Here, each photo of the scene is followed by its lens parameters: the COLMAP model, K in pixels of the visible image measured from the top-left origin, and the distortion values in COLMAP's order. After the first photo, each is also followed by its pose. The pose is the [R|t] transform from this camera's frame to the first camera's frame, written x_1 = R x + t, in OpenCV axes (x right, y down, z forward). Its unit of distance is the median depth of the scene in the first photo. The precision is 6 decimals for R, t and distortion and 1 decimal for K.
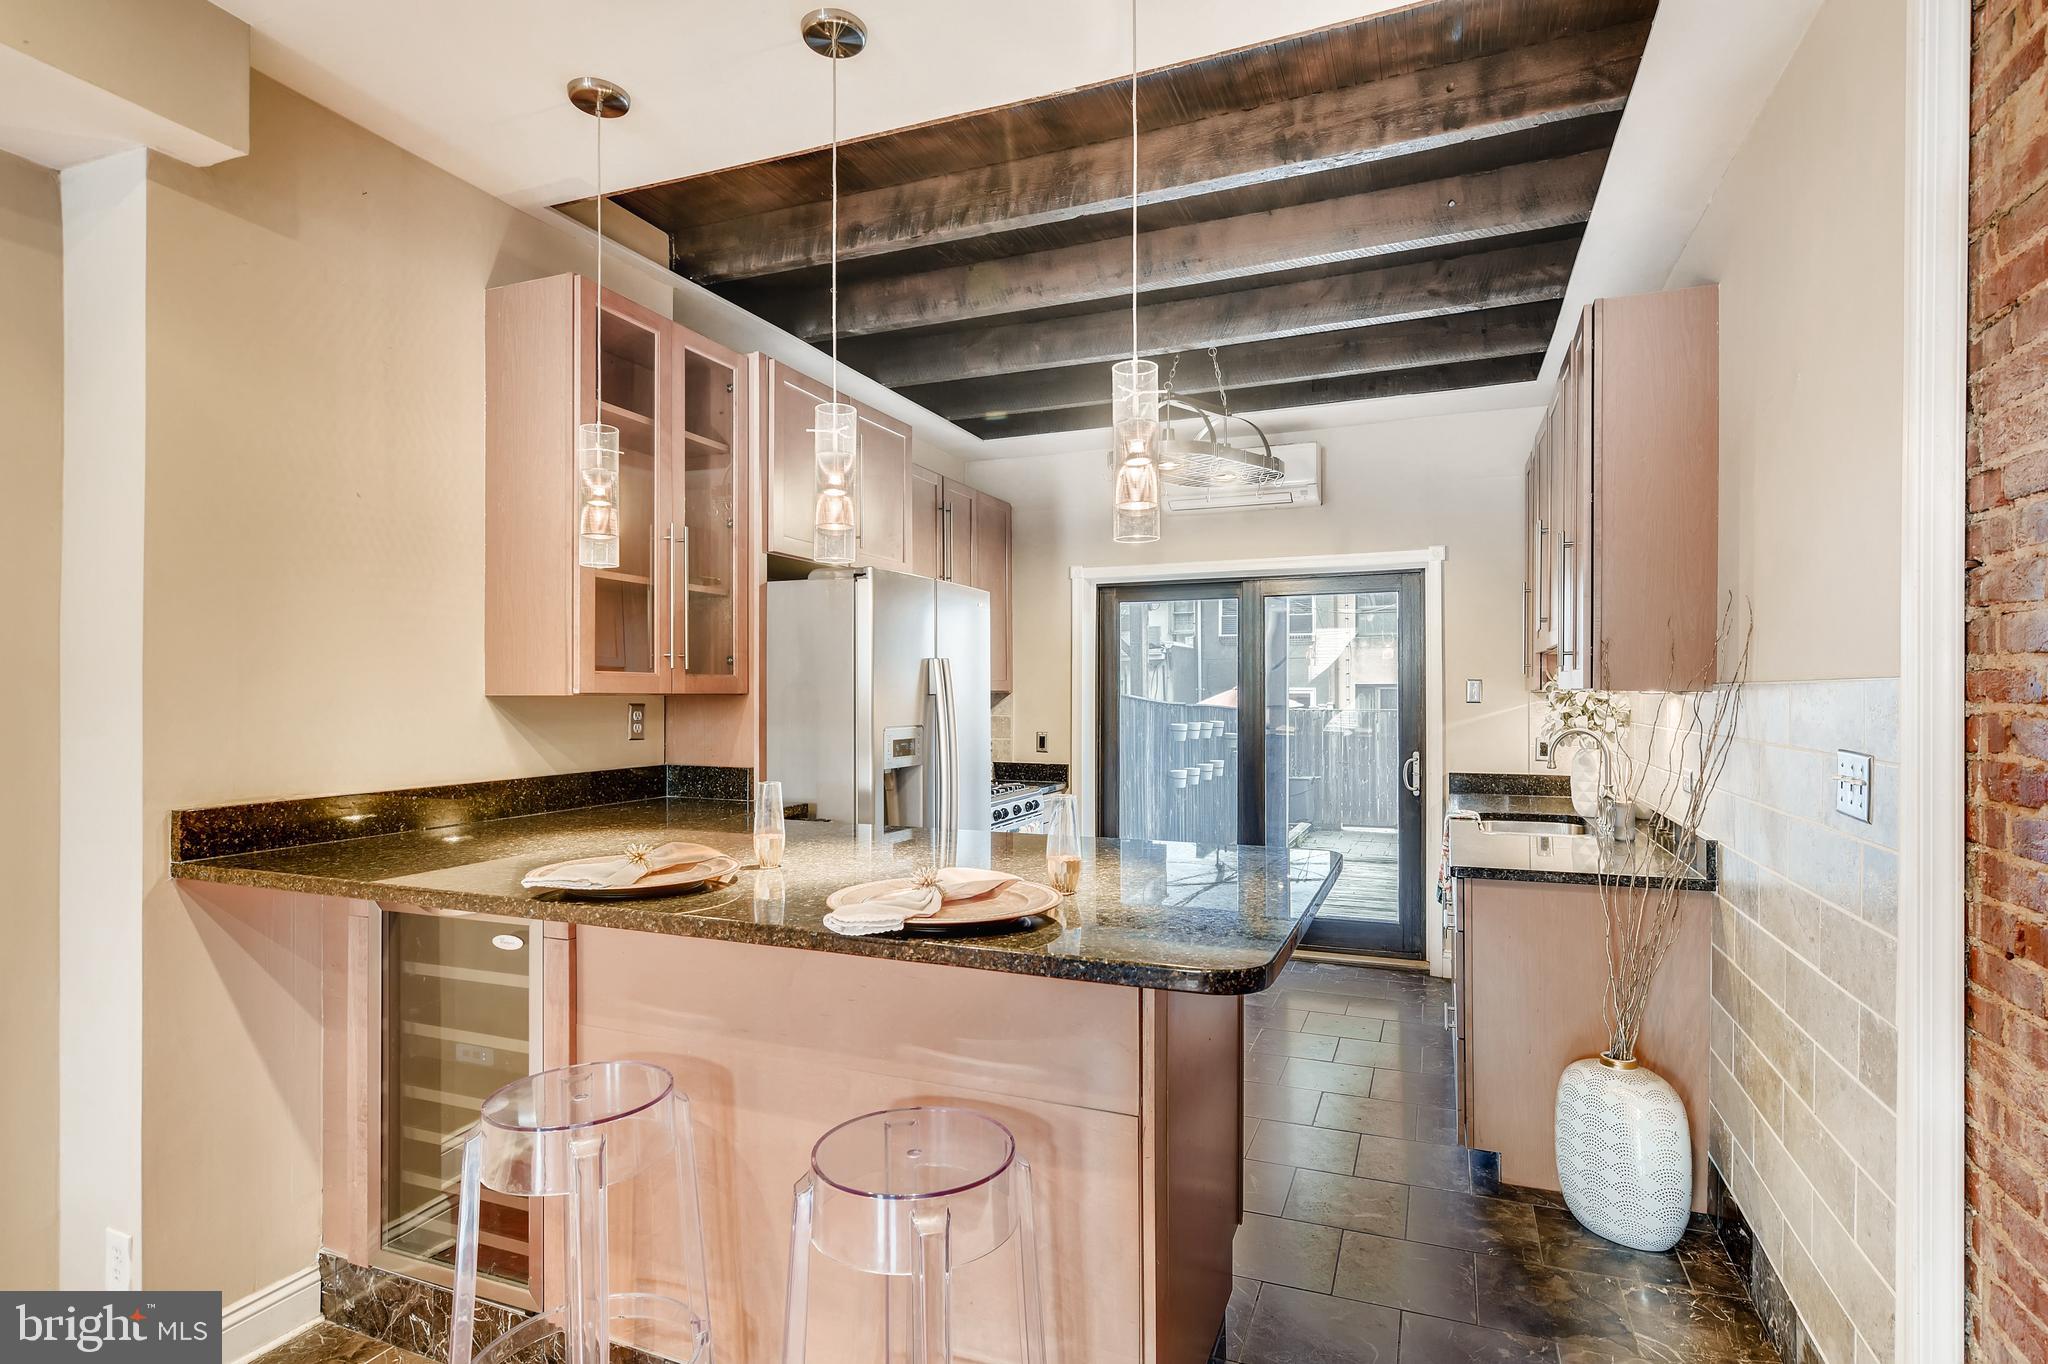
lens RADIAL K [[1045.3, 0, 1016.1], [0, 1045.3, 693.9], [0, 0, 1]] dist [-0.002839, -0.000158]
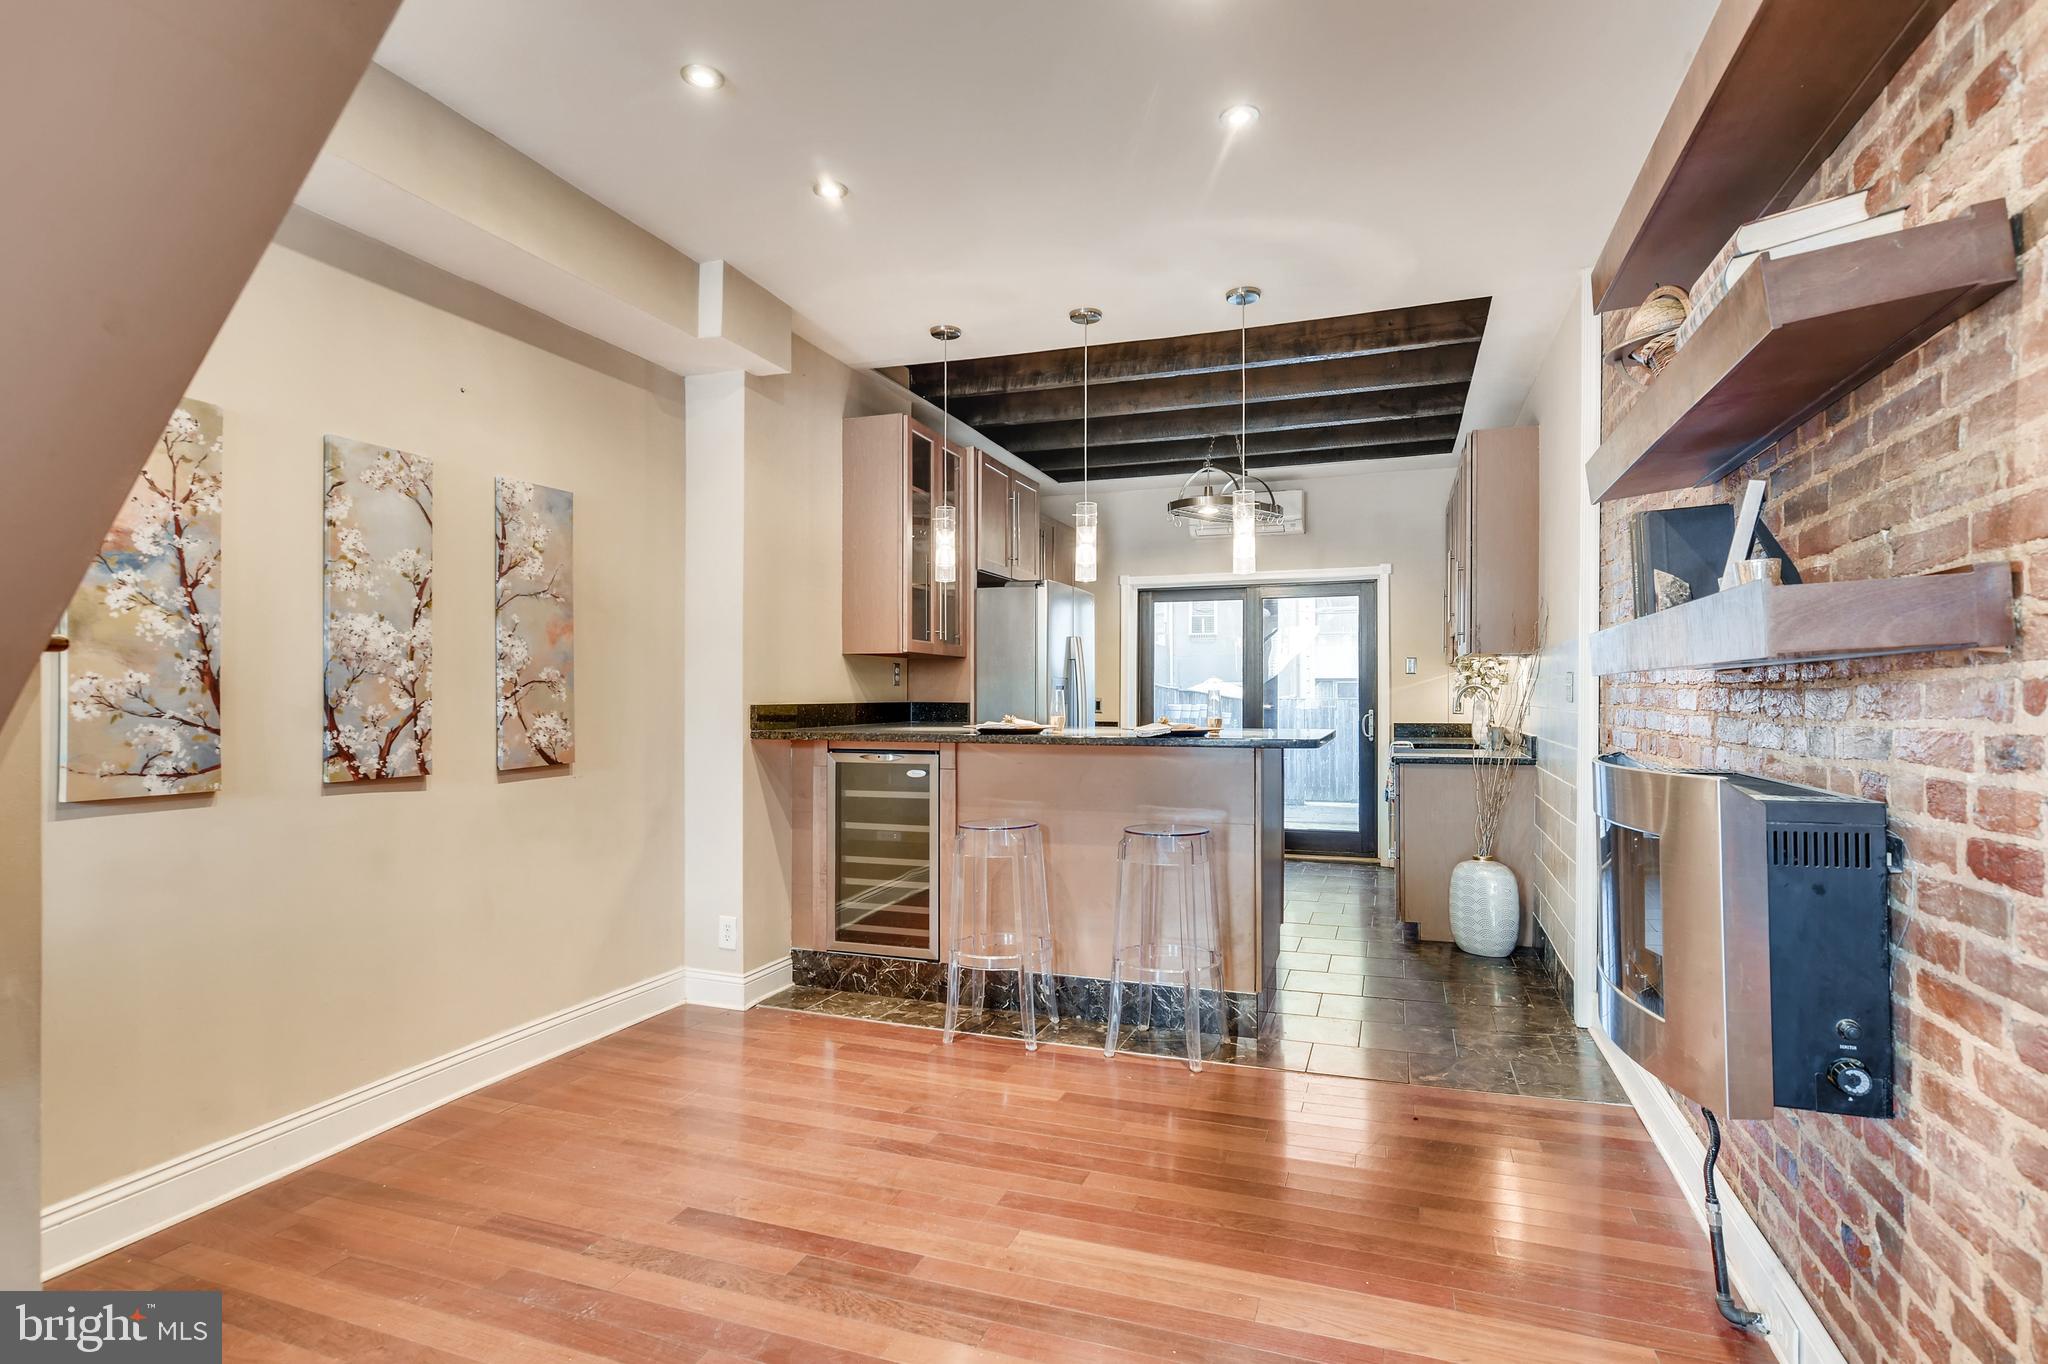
lens RADIAL K [[1041.6, 0, 1022.4], [0, 1041.6, 692.2], [0, 0, 1]] dist [-0.000647, 0.000492]
pose [[0.999048, 0.001659, 0.043593, -0.218280], [-0.001627, 0.999998, -0.000773, 0.050288], [-0.043594, 0.000701, 0.999049, -0.563635]]
